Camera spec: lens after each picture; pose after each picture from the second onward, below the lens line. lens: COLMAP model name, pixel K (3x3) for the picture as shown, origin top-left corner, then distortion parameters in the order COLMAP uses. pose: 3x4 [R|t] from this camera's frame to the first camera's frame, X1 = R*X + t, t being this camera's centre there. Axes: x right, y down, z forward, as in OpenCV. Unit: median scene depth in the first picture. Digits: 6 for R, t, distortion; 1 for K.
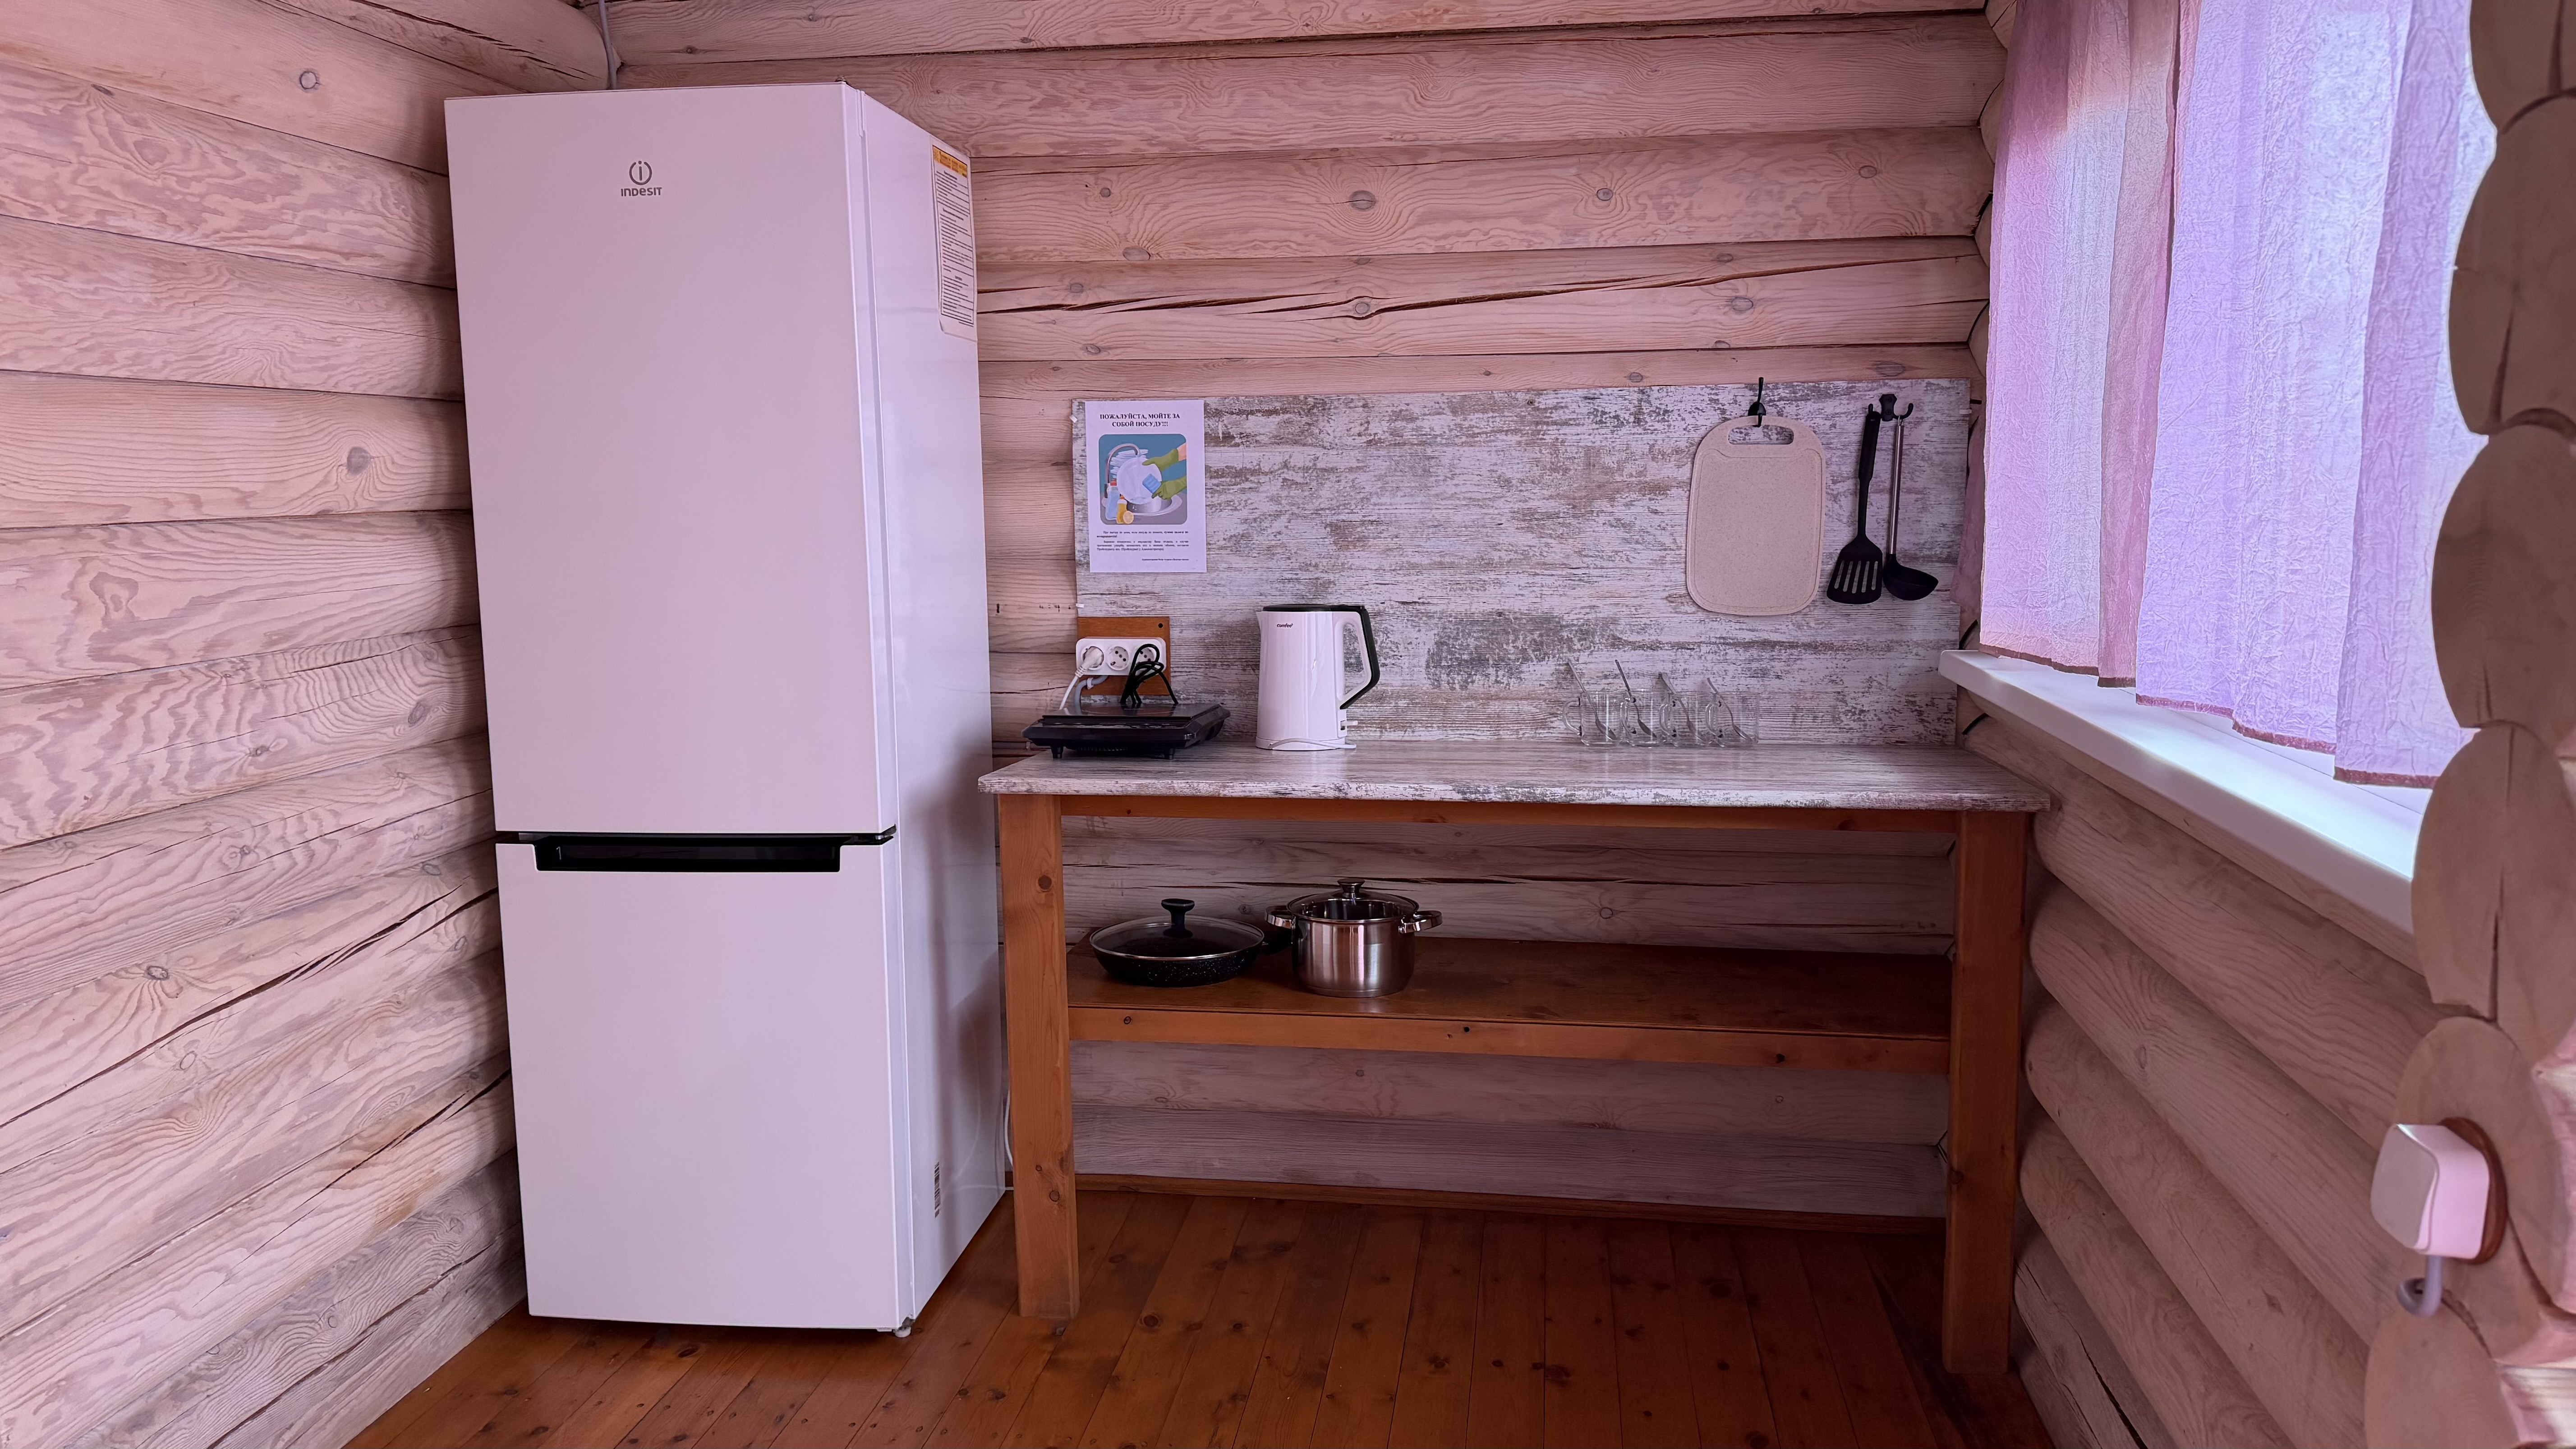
lens RADIAL K [[1909.2, 0, 1288.0], [0, 1909.2, 724.5], [0, 0, 1]] dist [0.120868, 0.000257]
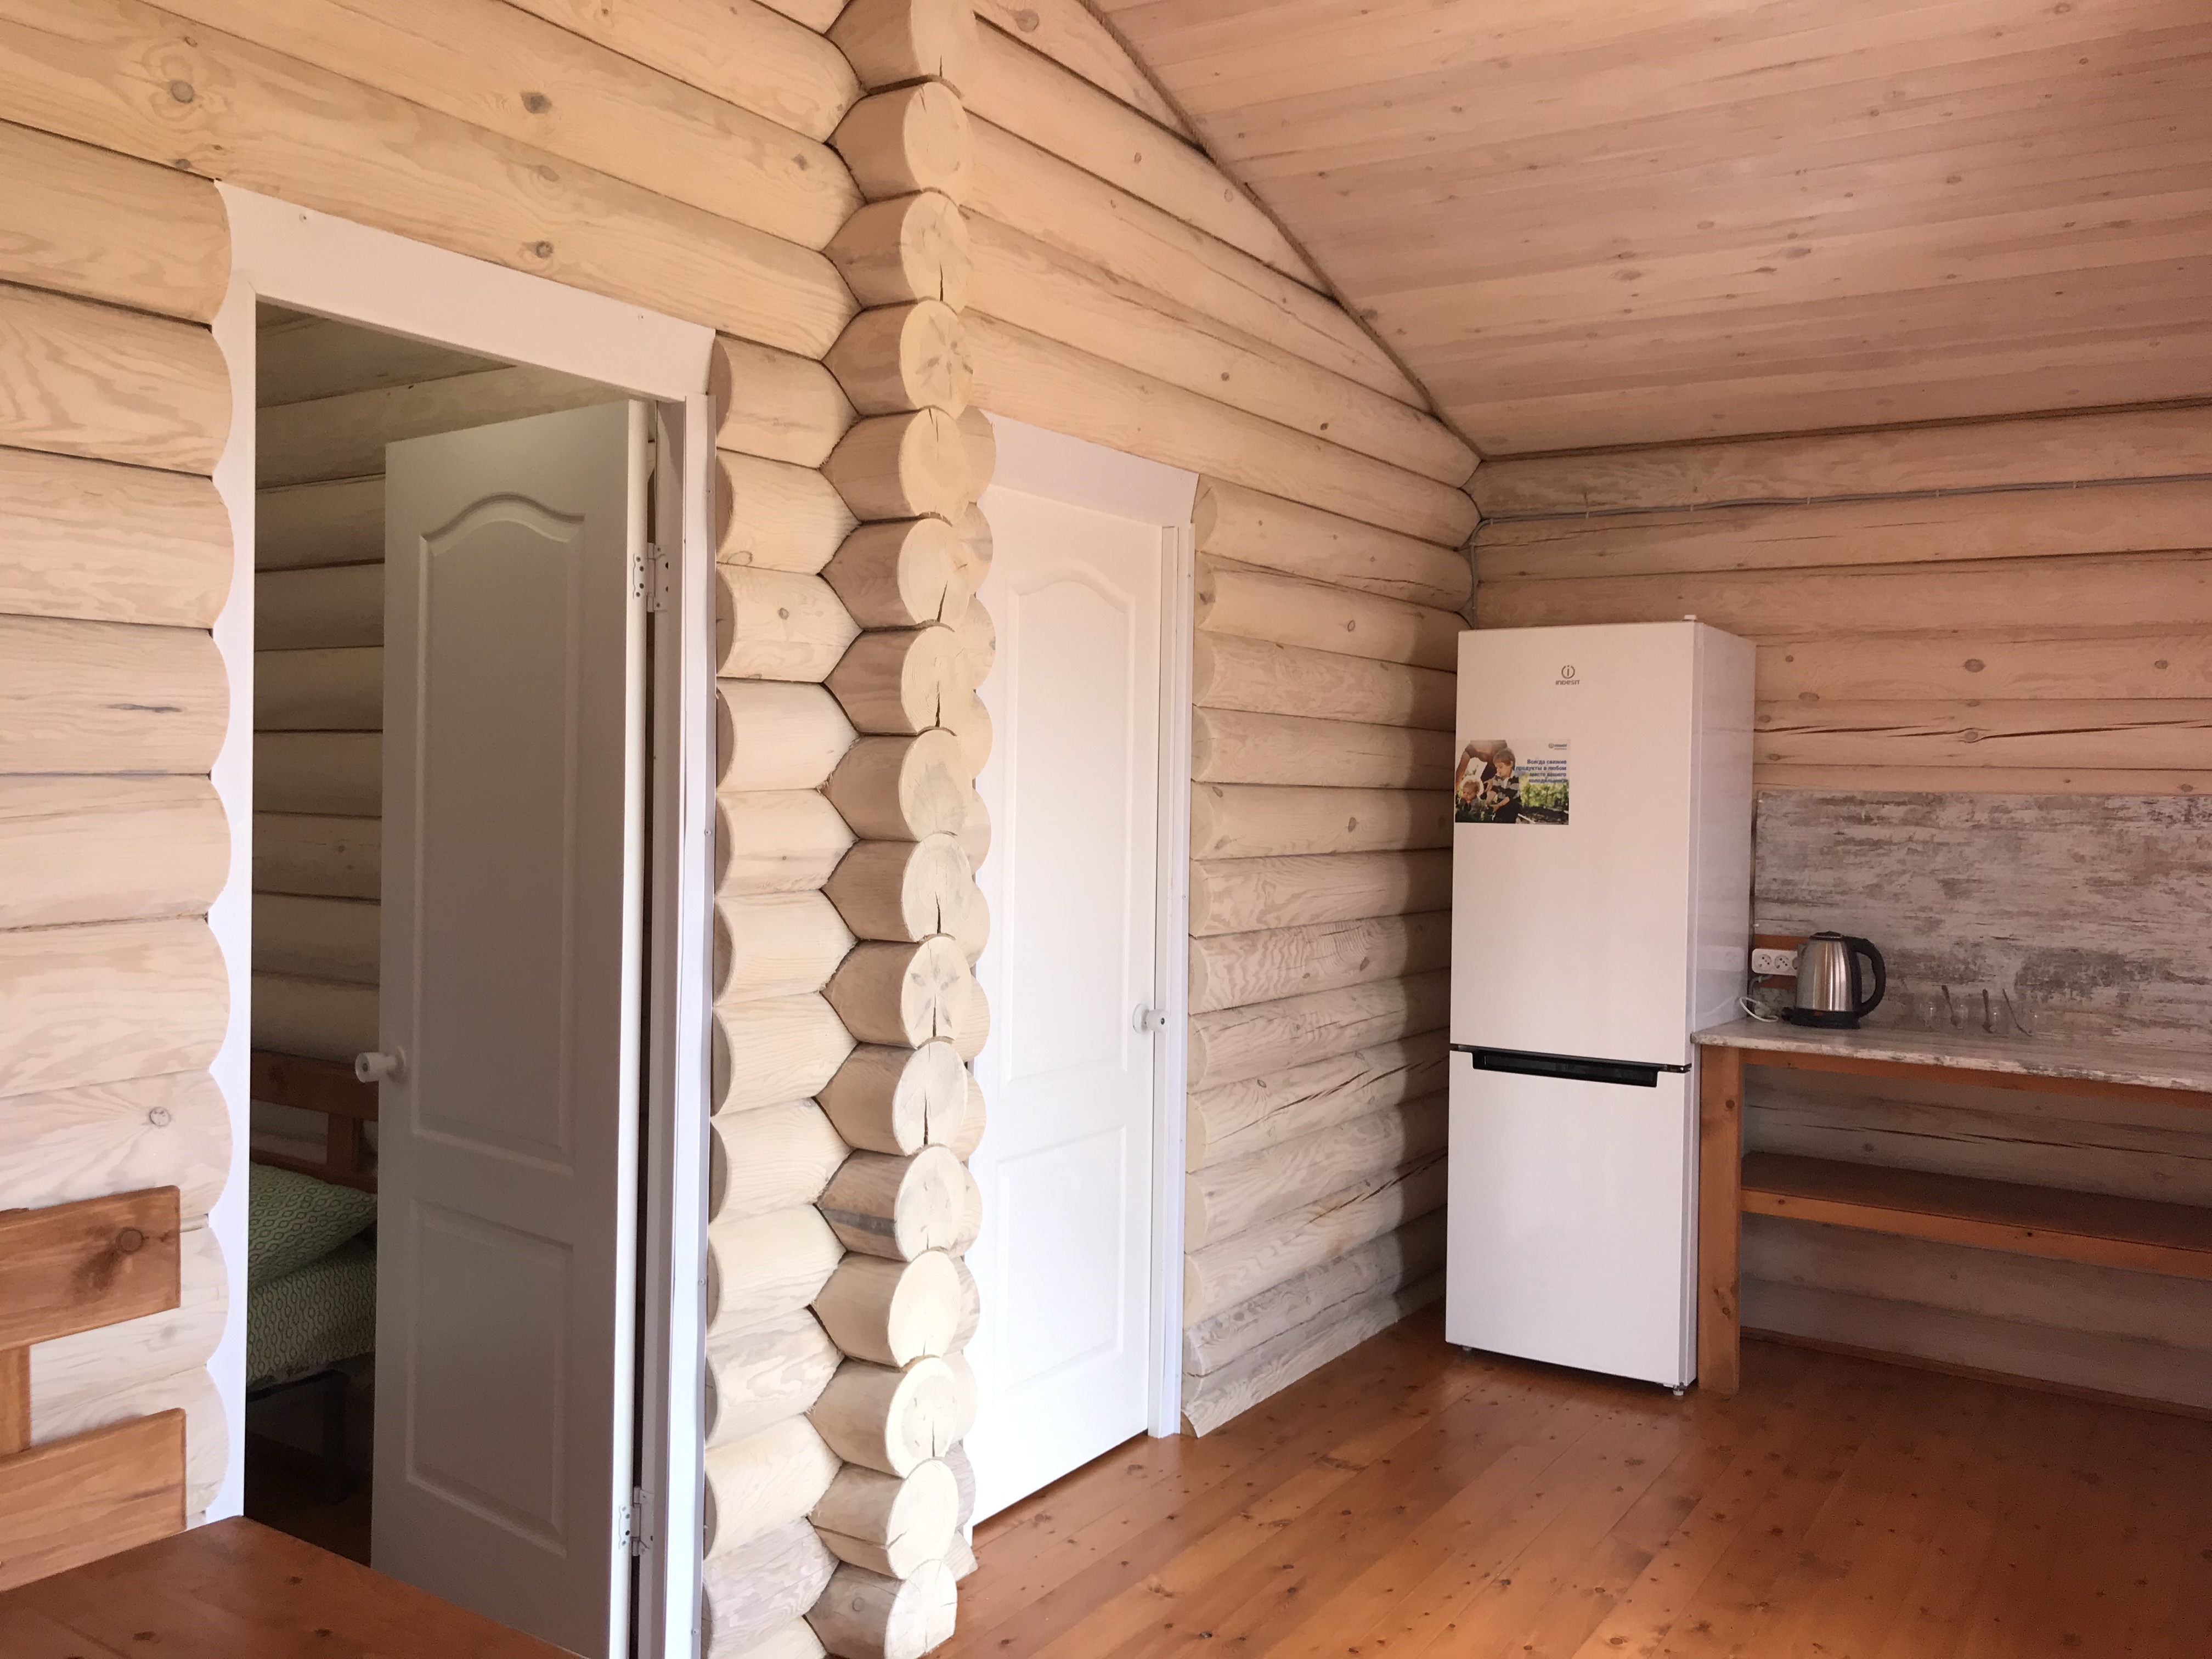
lens RADIAL K [[1871.1, 0, 1112.7], [0, 1871.1, 804.7], [0, 0, 1]] dist [-0.004089, 0.118015]
pose [[0.908927, 0.032856, -0.415658, 0.041000], [-0.086086, 0.990199, -0.109975, 0.049891], [0.407971, 0.135742, 0.902848, -0.561431]]
